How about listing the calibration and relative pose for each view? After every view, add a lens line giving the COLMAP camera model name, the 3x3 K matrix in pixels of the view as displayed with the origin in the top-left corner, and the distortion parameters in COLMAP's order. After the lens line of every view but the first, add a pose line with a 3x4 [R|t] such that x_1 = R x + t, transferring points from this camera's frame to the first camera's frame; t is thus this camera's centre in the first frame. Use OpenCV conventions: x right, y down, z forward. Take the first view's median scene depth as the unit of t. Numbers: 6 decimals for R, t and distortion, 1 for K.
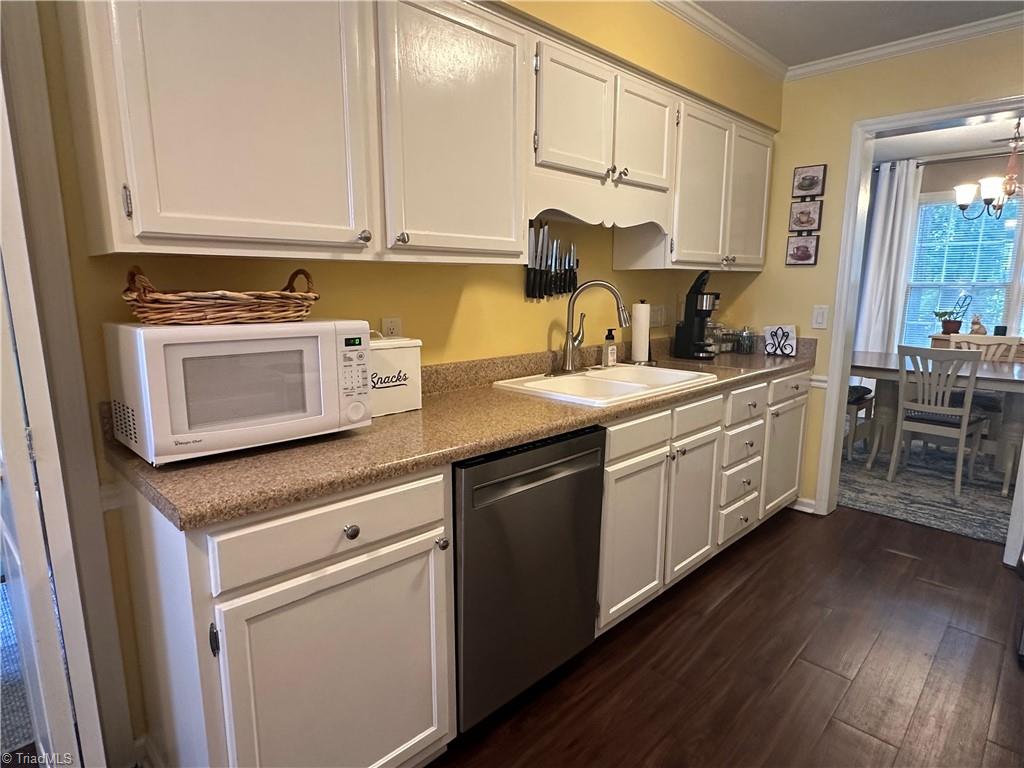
lens RADIAL K [[583.1, 0, 512.0], [0, 583.1, 384.0], [0, 0, 1]] dist [-0.000042, -0.000447]
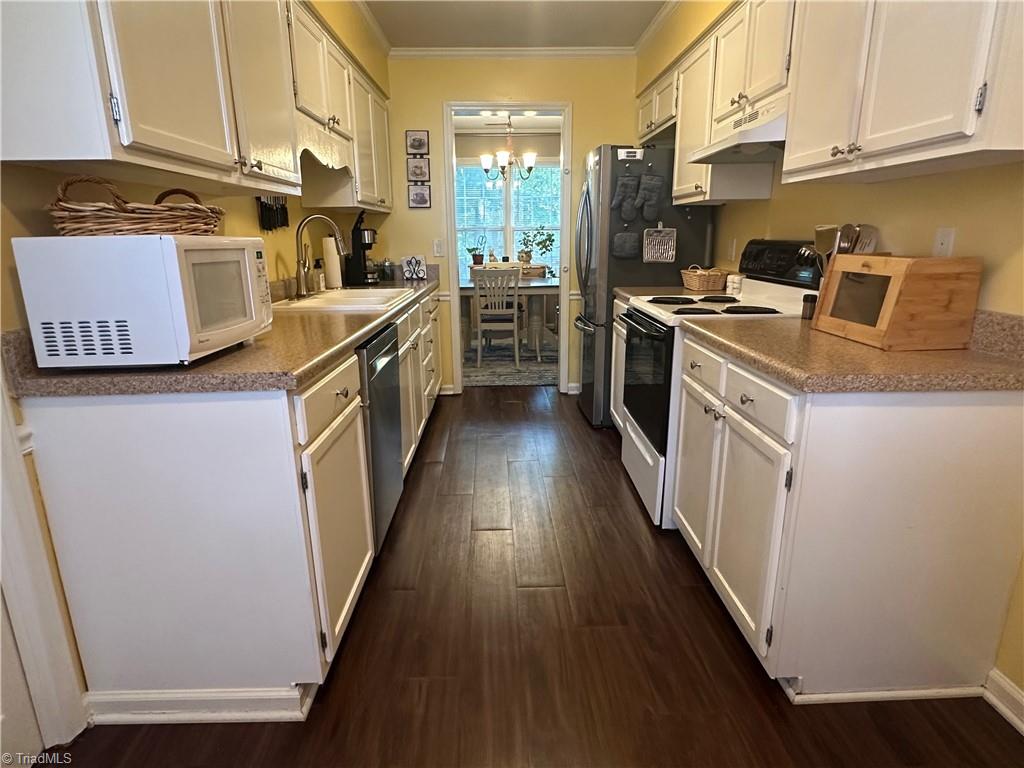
lens RADIAL K [[598.8, 0, 516.1], [0, 598.8, 385.3], [0, 0, 1]] dist [-0.004524, 0.001727]
pose [[0.685674, -0.184348, 0.704178, -0.371260], [0.134879, 0.982823, 0.125960, 0.046002], [-0.715303, 0.008611, 0.698761, -0.084926]]
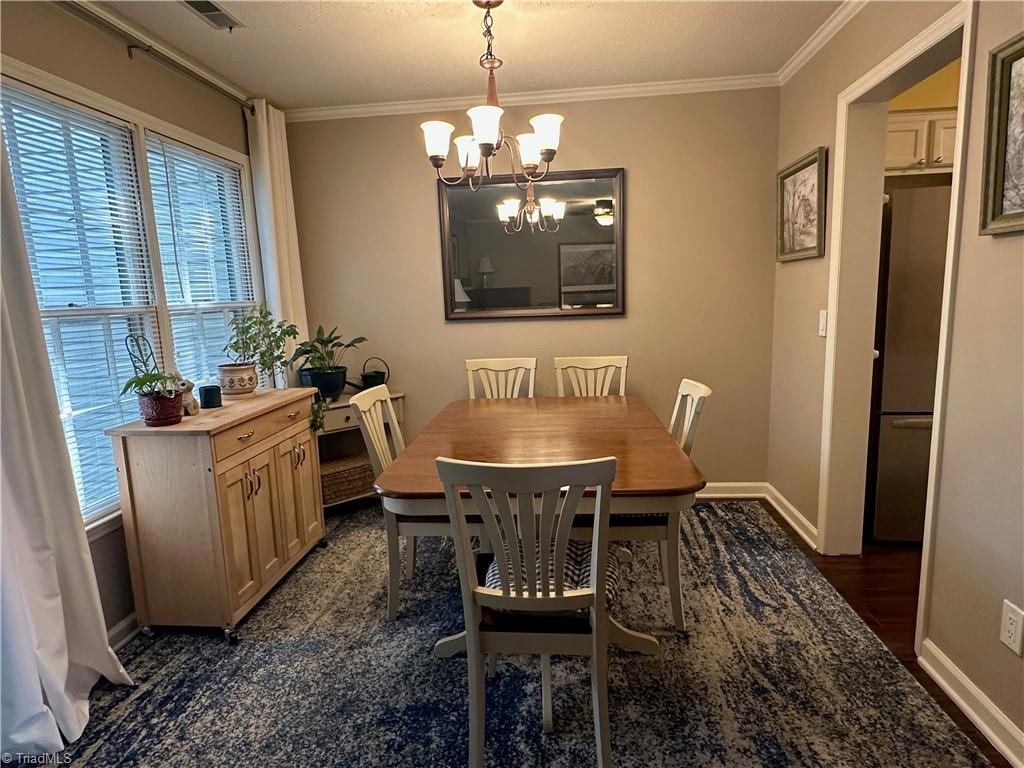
lens RADIAL K [[598.8, 0, 516.1], [0, 598.8, 385.3], [0, 0, 1]] dist [-0.004524, 0.001727]
pose [[-0.641737, -0.097516, 0.760700, 0.391013], [0.170403, 0.948959, 0.265404, -0.290581], [-0.747754, 0.299945, -0.592366, 1.651953]]
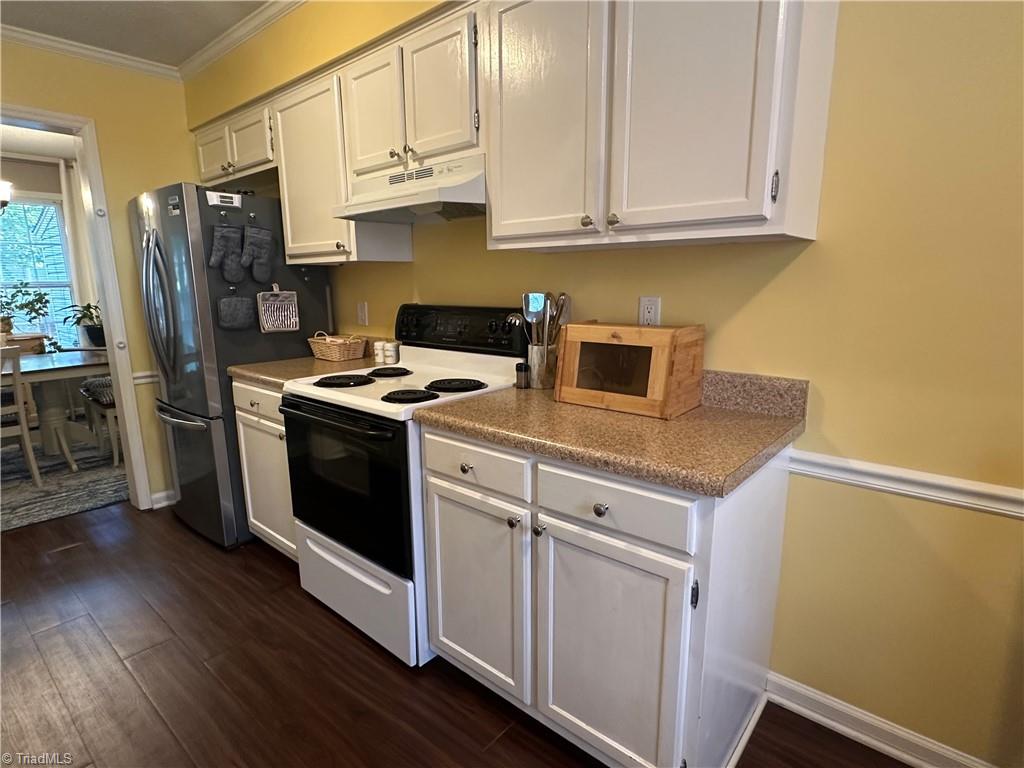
lens RADIAL K [[540.1, 0, 515.7], [0, 540.1, 387.4], [0, 0, 1]] dist [-0.003400, -0.000081]
pose [[-0.080181, -0.193185, 0.977881, -0.228602], [0.181291, 0.961851, 0.204883, -0.024307], [-0.980155, 0.193708, -0.042100, 0.194061]]
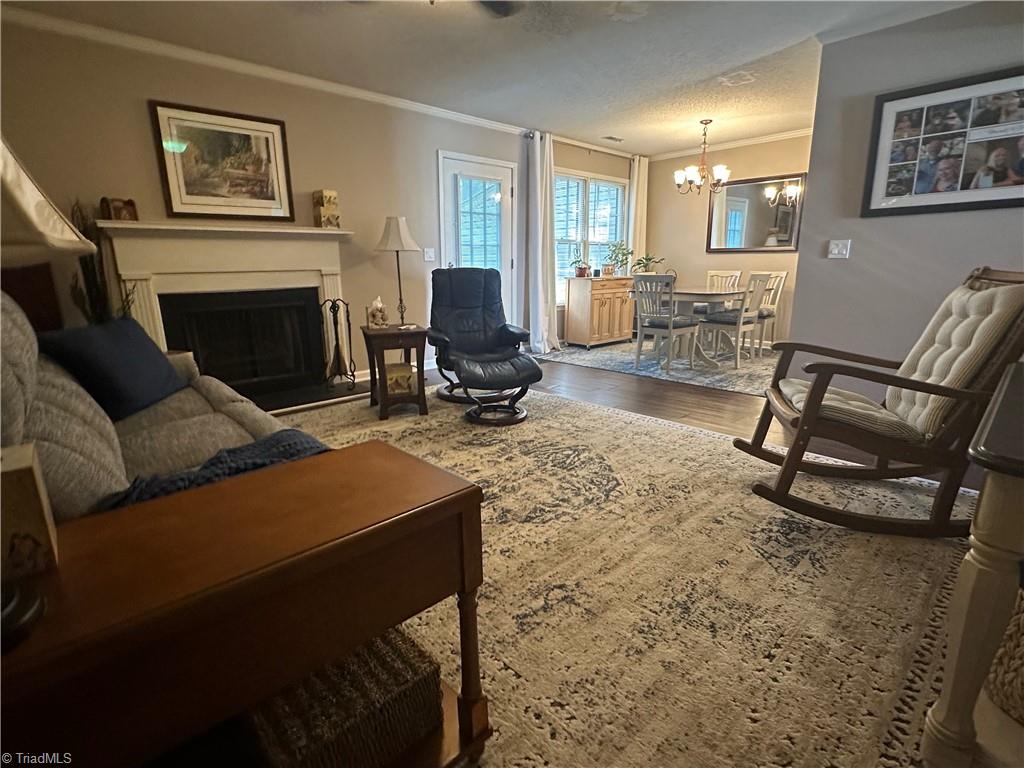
lens RADIAL K [[519.0, 0, 510.9], [0, 519.0, 386.2], [0, 0, 1]] dist [-0.002882, -0.000099]
pose [[0.026937, -0.233386, 0.972011, -0.769363], [0.181568, 0.957332, 0.224830, -0.225256], [-0.983009, 0.170430, 0.068163, 1.748903]]
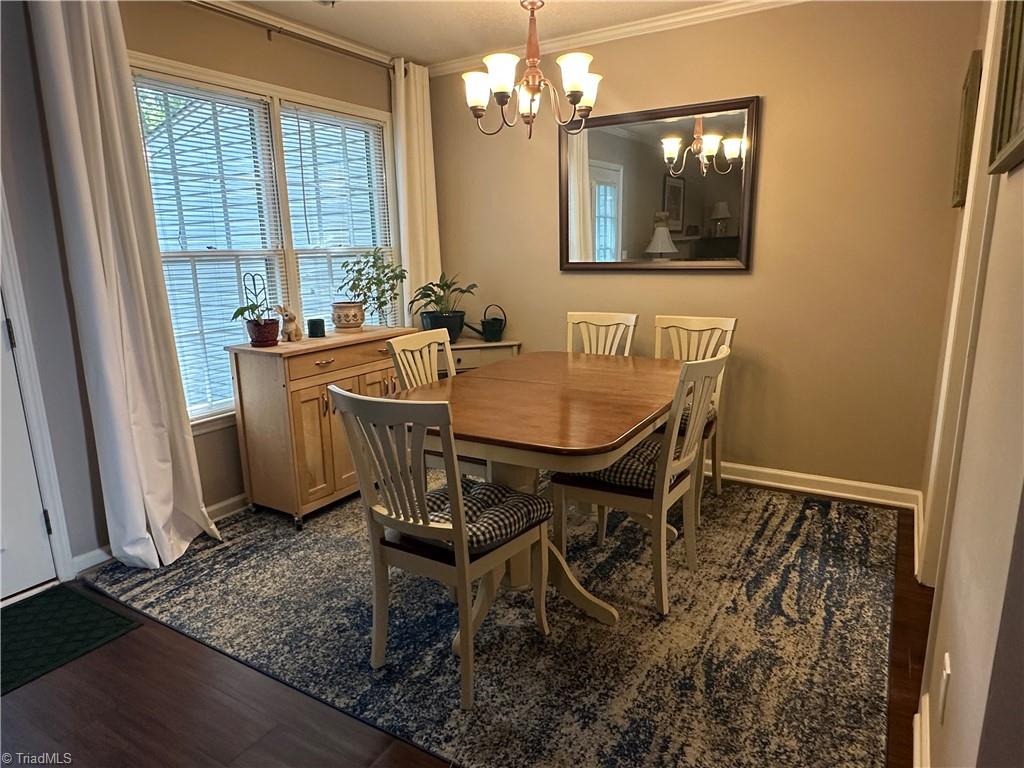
lens RADIAL K [[644.6, 0, 513.6], [0, 644.6, 388.3], [0, 0, 1]] dist [-0.000981, -0.001898]
pose [[-0.240773, -0.204216, 0.948854, 0.195148], [0.192006, 0.948272, 0.252813, -0.241475], [-0.951400, 0.243056, -0.189107, 1.408308]]
